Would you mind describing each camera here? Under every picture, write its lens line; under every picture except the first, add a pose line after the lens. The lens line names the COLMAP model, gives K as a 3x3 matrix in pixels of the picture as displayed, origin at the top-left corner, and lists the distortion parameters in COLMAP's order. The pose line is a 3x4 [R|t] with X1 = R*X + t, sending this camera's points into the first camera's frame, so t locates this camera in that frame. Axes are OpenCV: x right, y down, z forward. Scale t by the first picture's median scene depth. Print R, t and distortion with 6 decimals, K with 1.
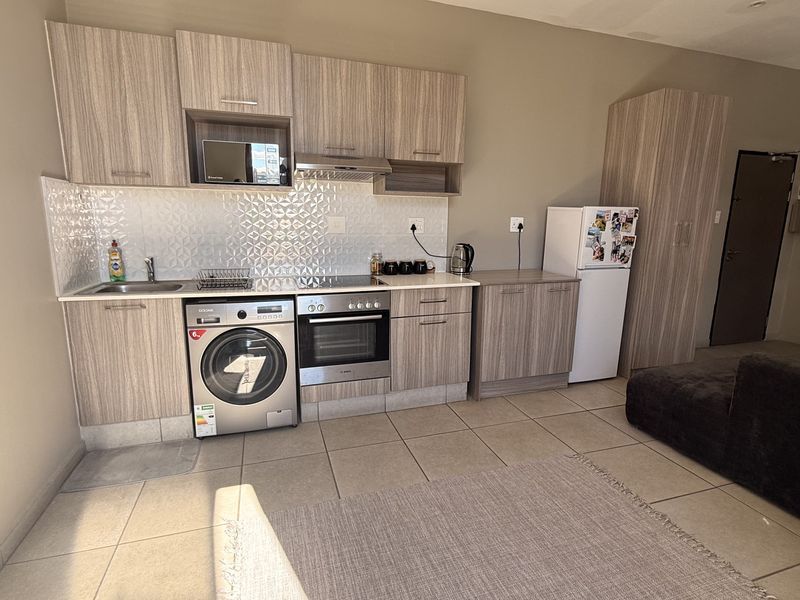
lens RADIAL K [[424.9, 0, 402.7], [0, 424.9, 298.0], [0, 0, 1]] dist [0.000861, -0.000904]
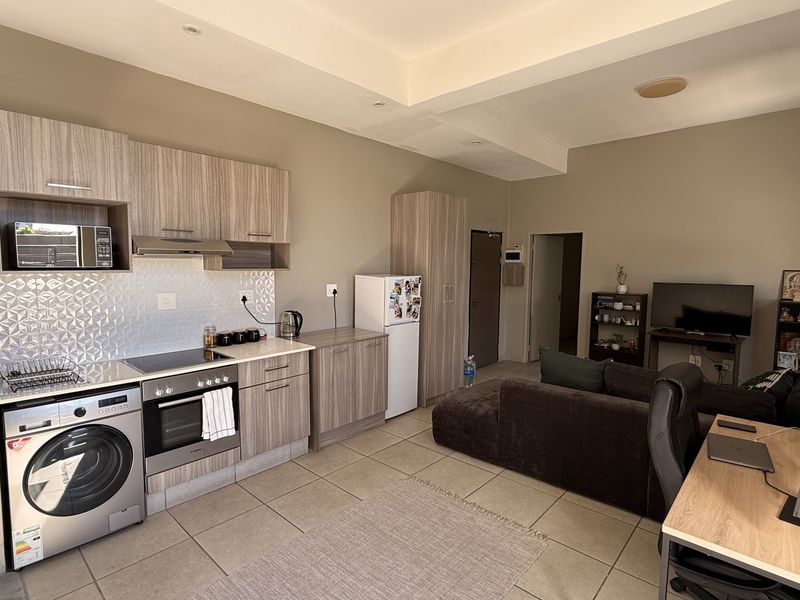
lens RADIAL K [[424.9, 0, 396.5], [0, 424.9, 299.2], [0, 0, 1]] dist [0.000861, -0.000904]
pose [[0.871867, -0.048030, 0.487382, -0.195989], [0.094171, 0.993050, -0.070598, -0.066052], [-0.480603, 0.107449, 0.870331, -0.133628]]
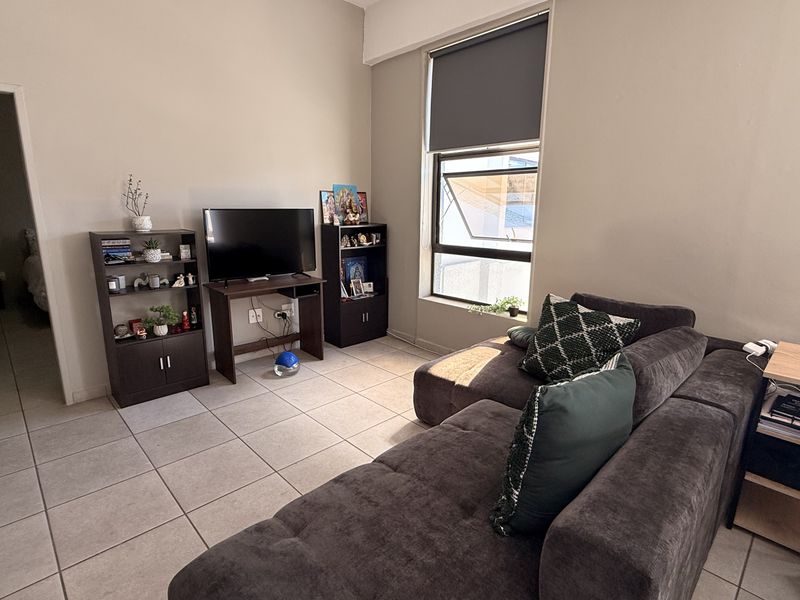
lens RADIAL K [[424.9, 0, 399.7], [0, 424.9, 299.6], [0, 0, 1]] dist [0.000861, -0.000904]
pose [[-0.449950, -0.209486, 0.868136, 0.461732], [0.149453, 0.940726, 0.304463, -0.209056], [-0.880459, 0.266739, -0.391972, 1.029395]]
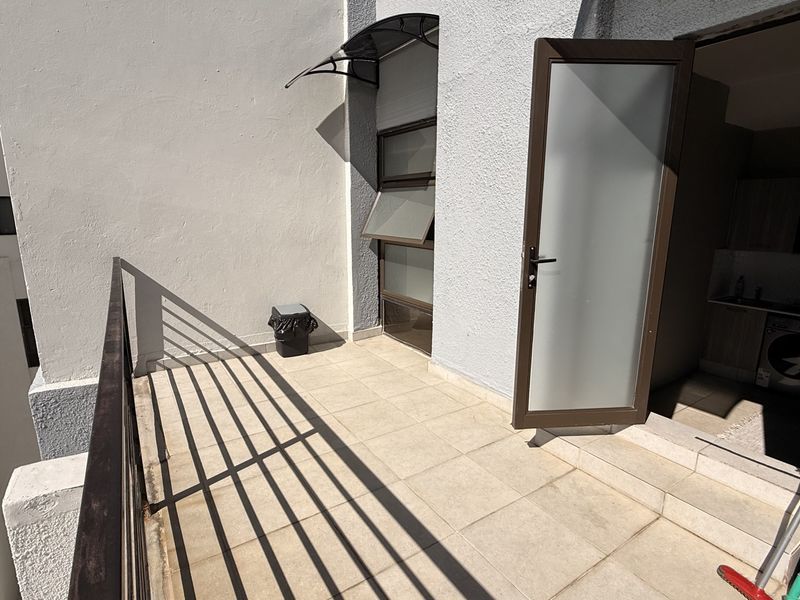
lens RADIAL K [[424.9, 0, 401.0], [0, 424.9, 304.5], [0, 0, 1]] dist [0.000861, -0.000904]
pose [[0.276388, 0.192046, -0.941662, 0.737019], [-0.183055, 0.972412, 0.144589, -0.004035], [0.943451, 0.132413, 0.303918, -1.034274]]
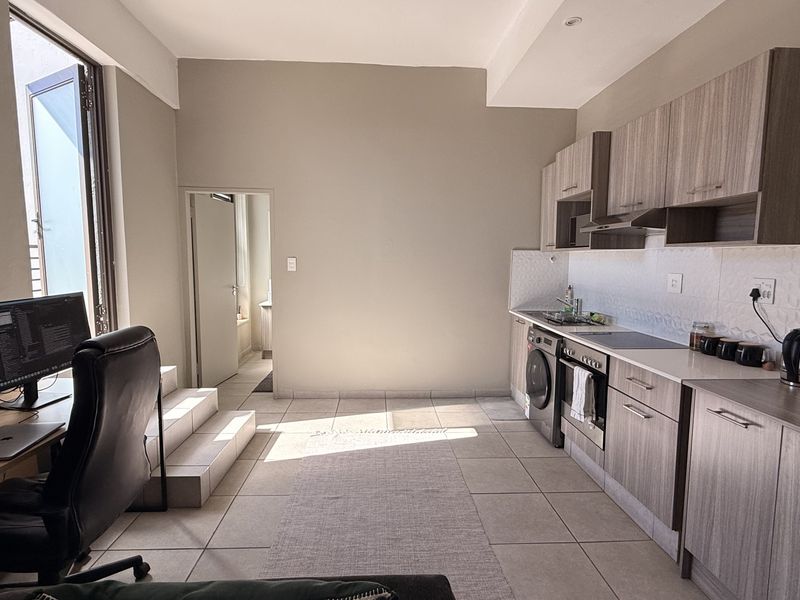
lens RADIAL K [[424.9, 0, 402.3], [0, 424.9, 300.1], [0, 0, 1]] dist [0.000861, -0.000904]
pose [[-0.252300, 0.079008, -0.964418, 0.962355], [-0.190390, 0.973126, 0.129529, -0.166954], [0.948734, 0.216296, -0.230477, 0.776660]]
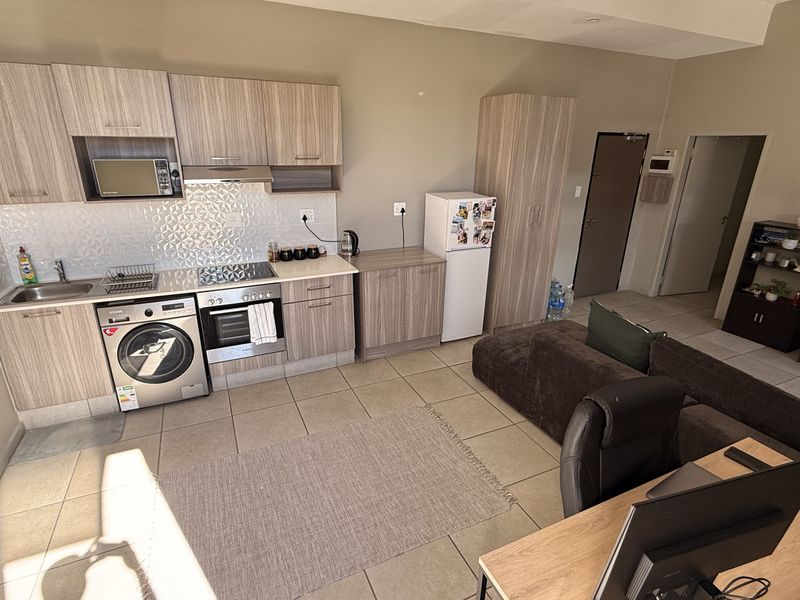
lens RADIAL K [[424.9, 0, 395.9], [0, 424.9, 299.5], [0, 0, 1]] dist [0.000861, -0.000904]
pose [[0.993387, -0.039817, 0.107691, 0.165758], [0.021590, 0.985989, 0.165407, -0.162676], [-0.112768, -0.161988, 0.980328, -0.217698]]
